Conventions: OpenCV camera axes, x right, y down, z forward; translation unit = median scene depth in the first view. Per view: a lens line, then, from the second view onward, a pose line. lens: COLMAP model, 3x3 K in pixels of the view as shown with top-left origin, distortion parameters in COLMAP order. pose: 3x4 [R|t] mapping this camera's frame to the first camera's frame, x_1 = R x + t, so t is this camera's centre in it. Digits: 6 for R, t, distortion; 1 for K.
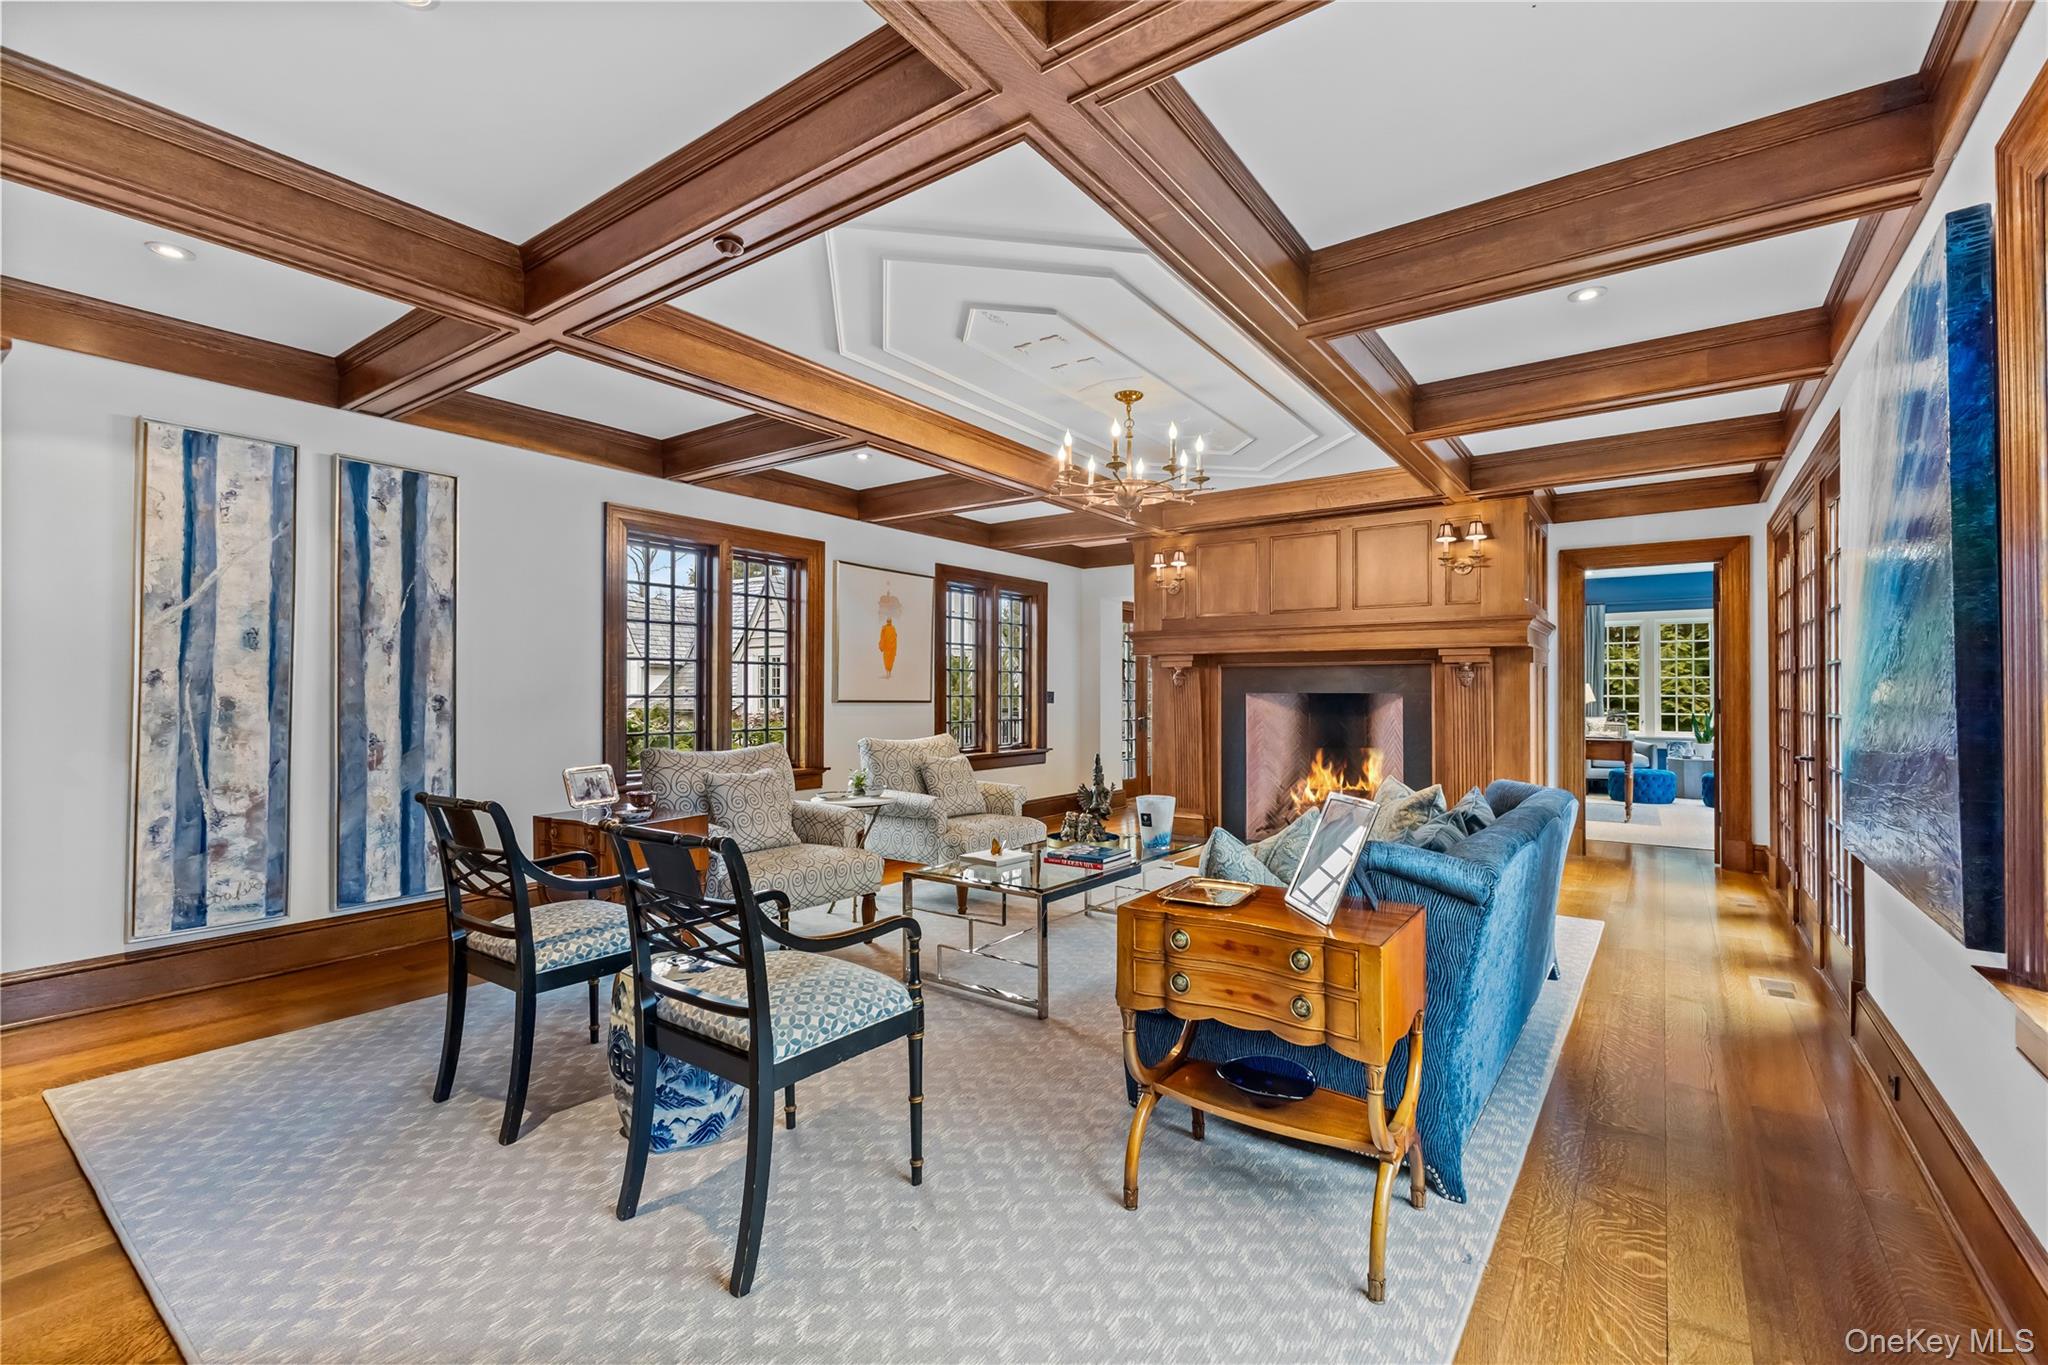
lens RADIAL K [[892.0, 0, 1018.9], [0, 892.0, 679.3], [0, 0, 1]] dist [0.009407, 0.000246]
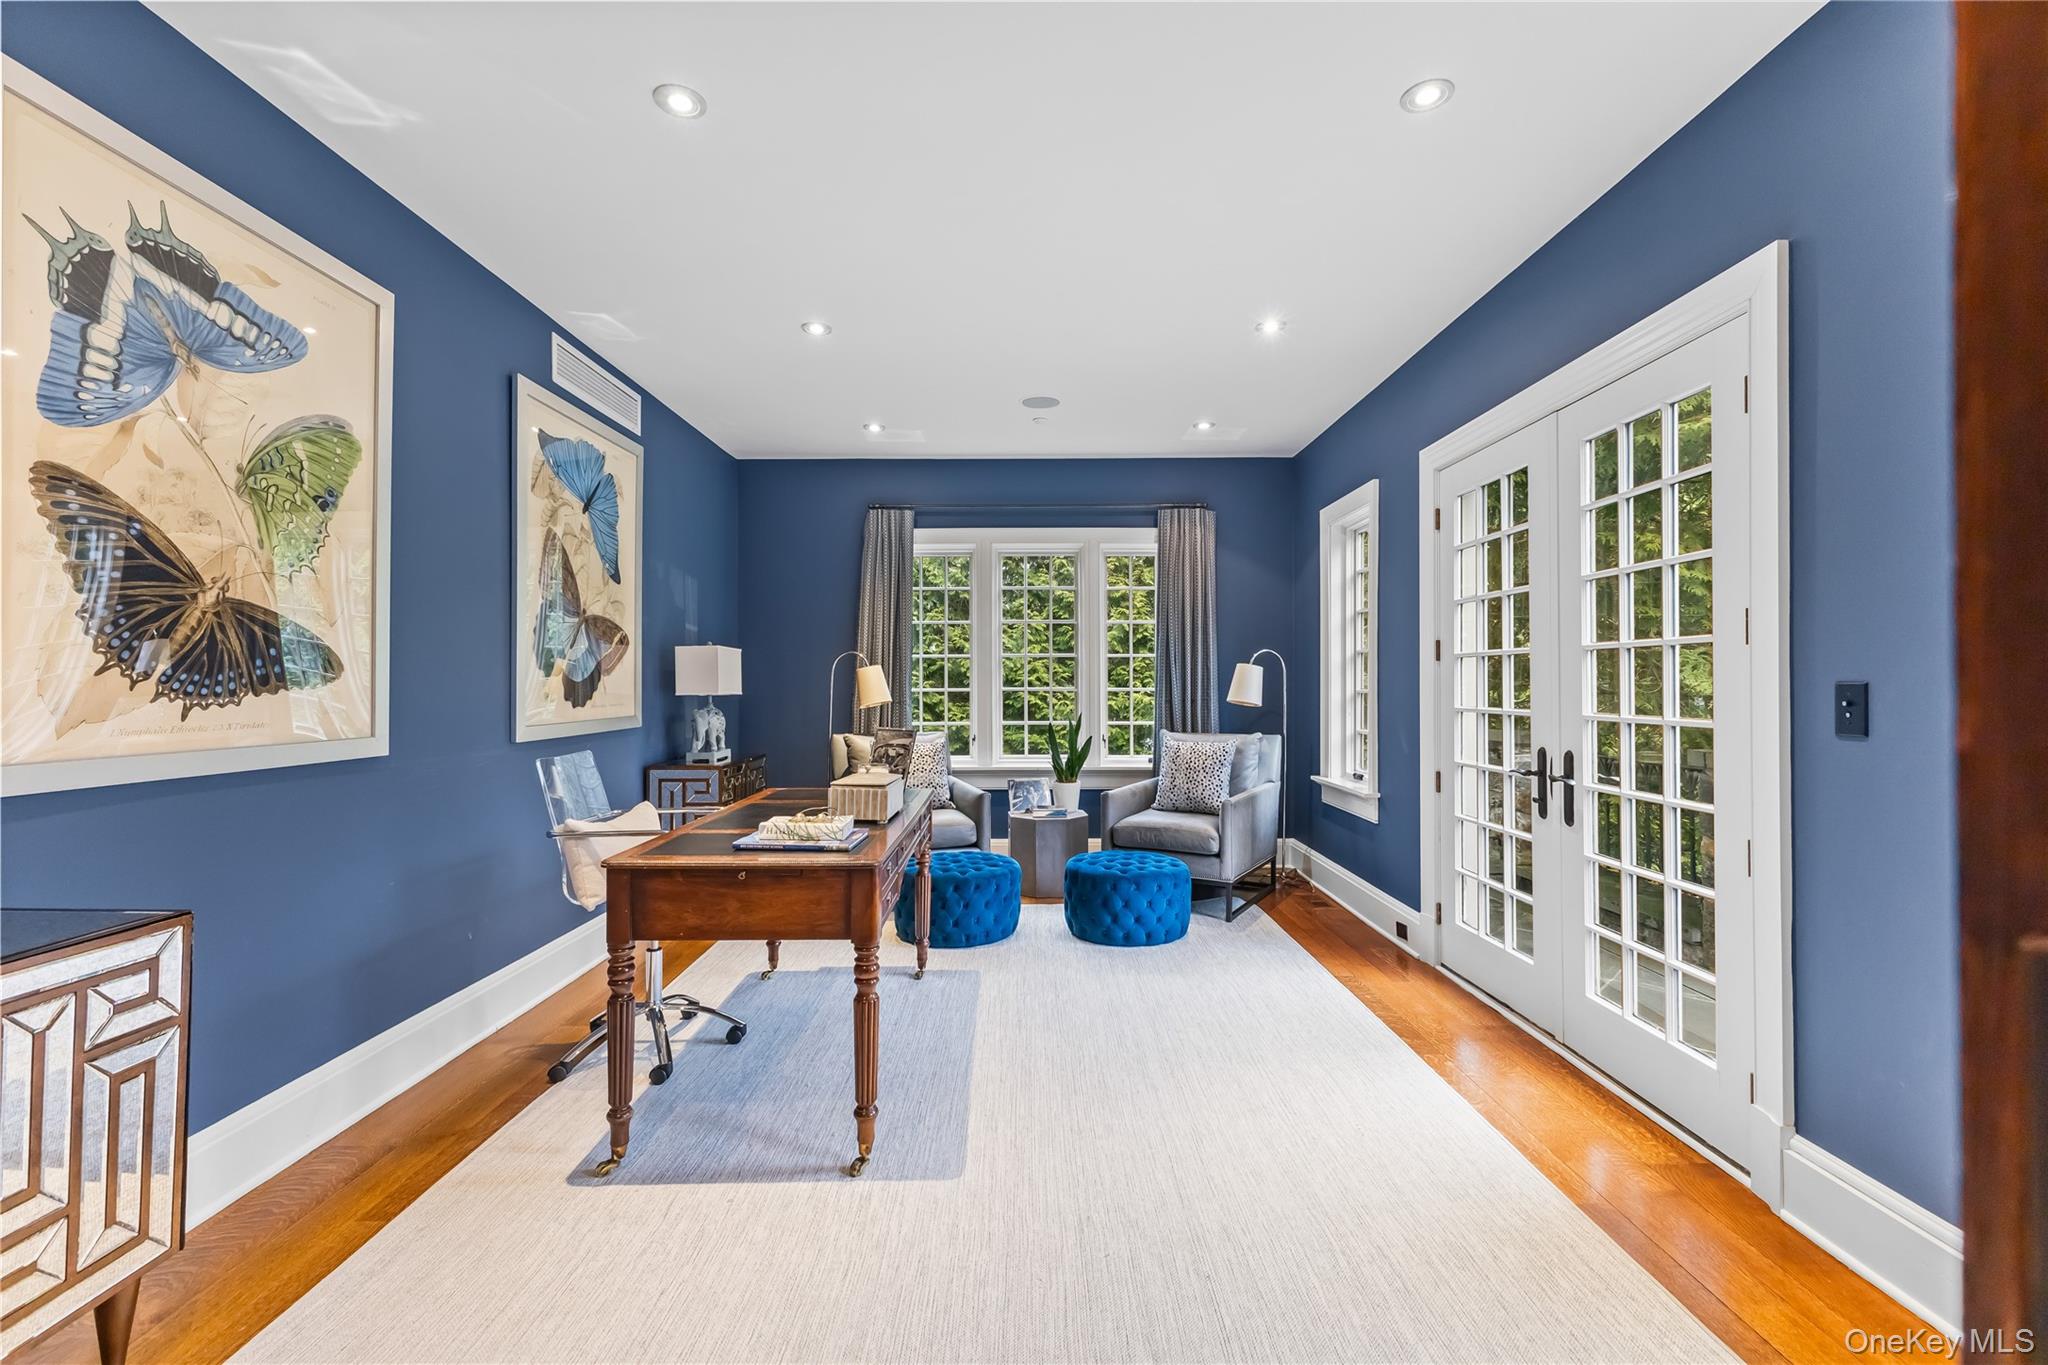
lens RADIAL K [[892.0, 0, 1024.7], [0, 892.0, 688.1], [0, 0, 1]] dist [0.009407, 0.000246]
pose [[0.807502, 0.009994, 0.589780, 0.462648], [-0.007967, 0.999950, -0.006037, 0.022531], [-0.589811, 0.000176, 0.807542, 0.628831]]
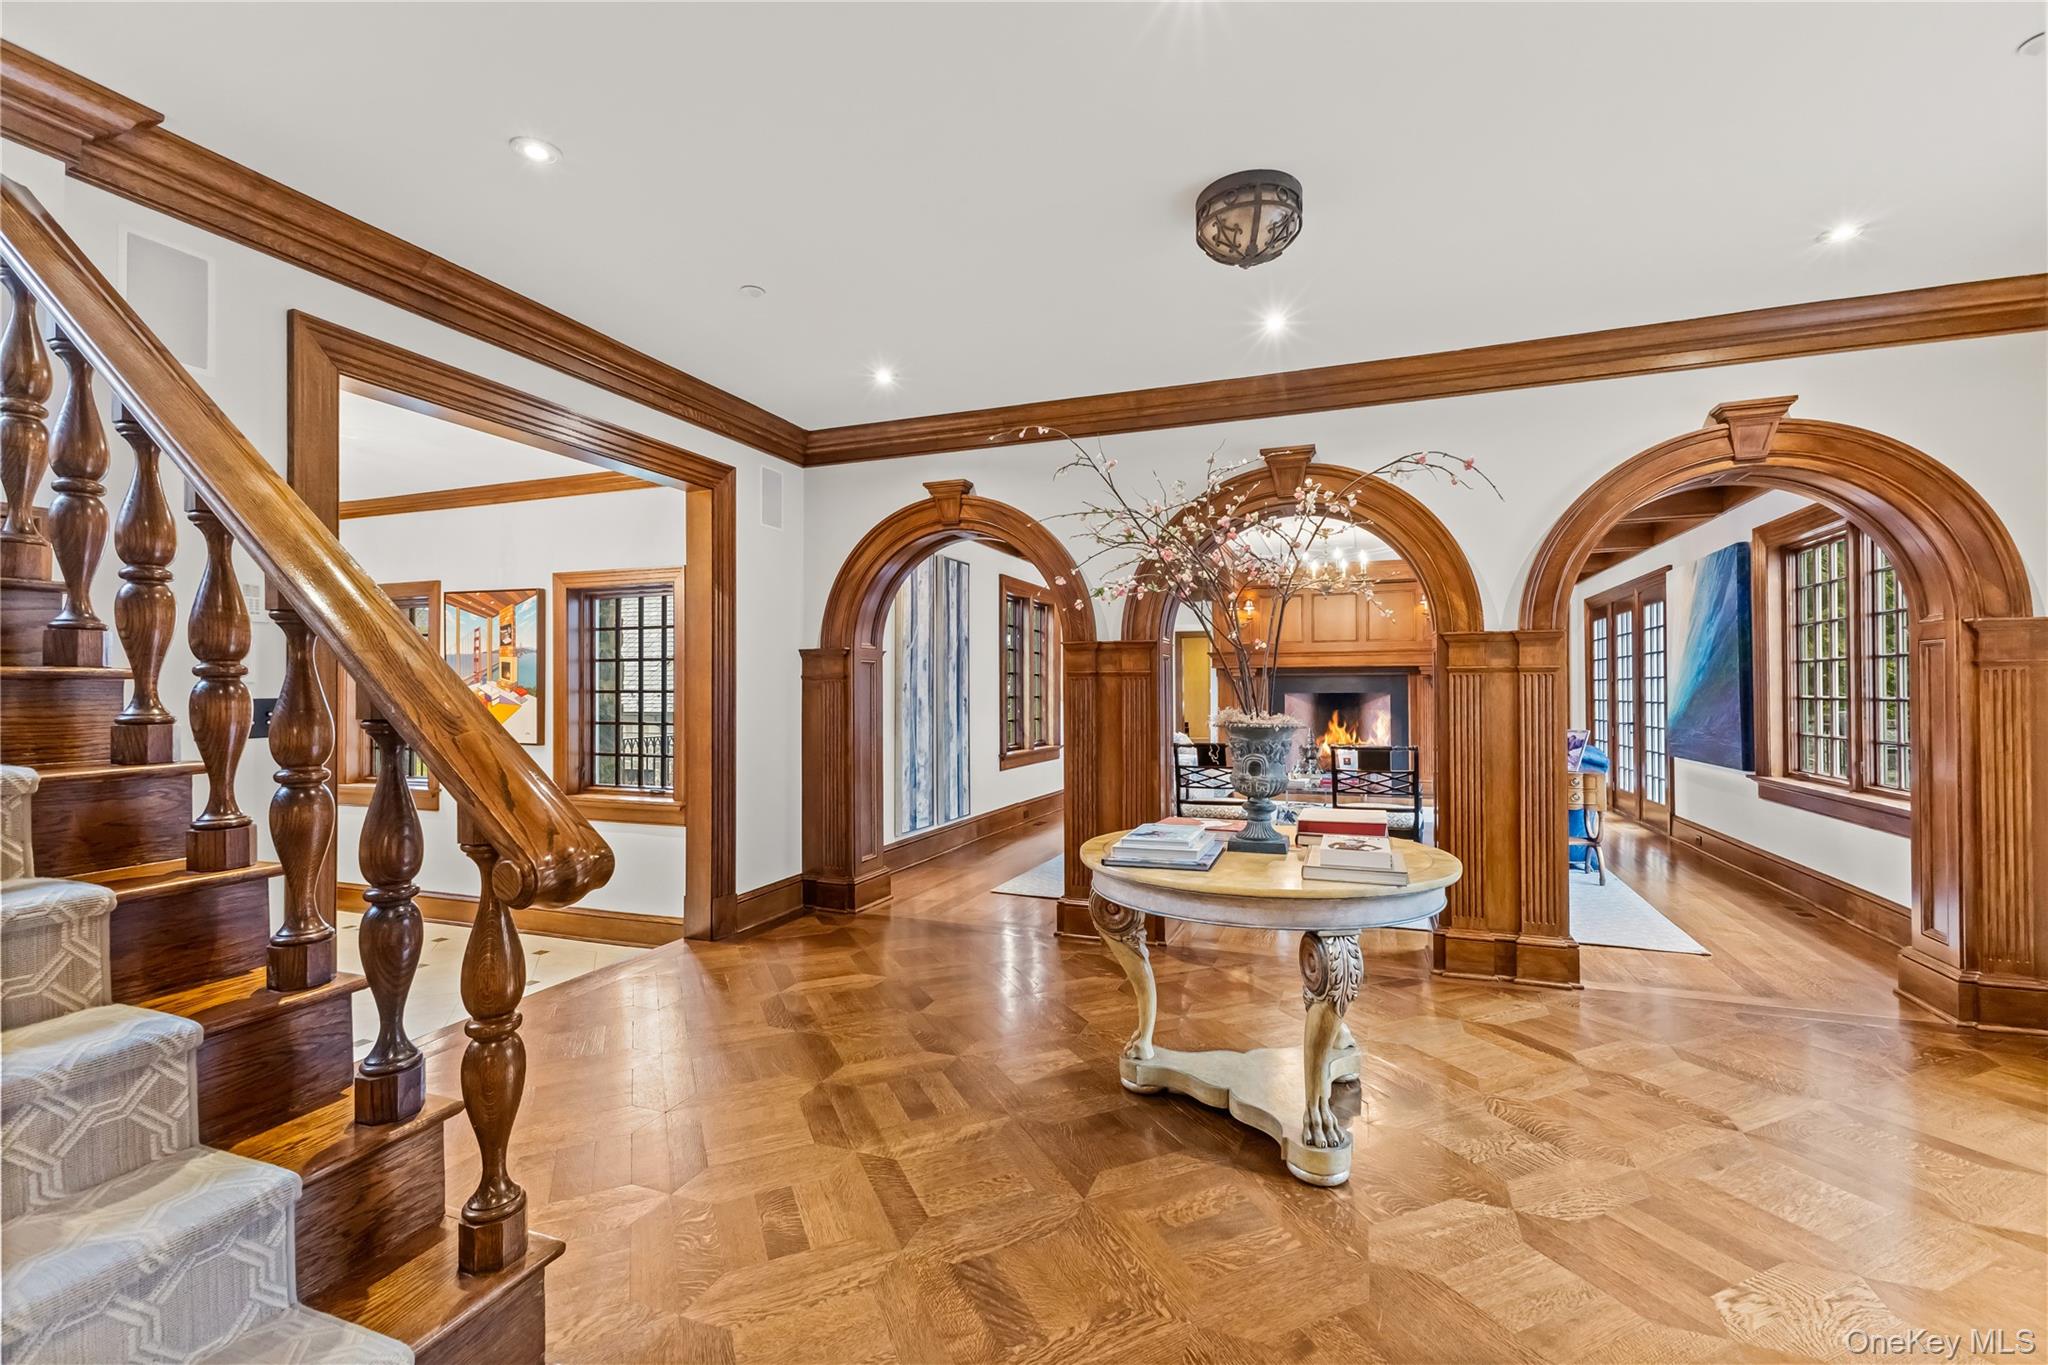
lens RADIAL K [[892.0, 0, 1021.8], [0, 892.0, 683.9], [0, 0, 1]] dist [0.009407, 0.000246]
pose [[0.967309, -0.002405, 0.253589, -0.798773], [0.001231, 0.999988, 0.004788, -0.011868], [-0.253597, -0.004319, 0.967300, -0.513342]]
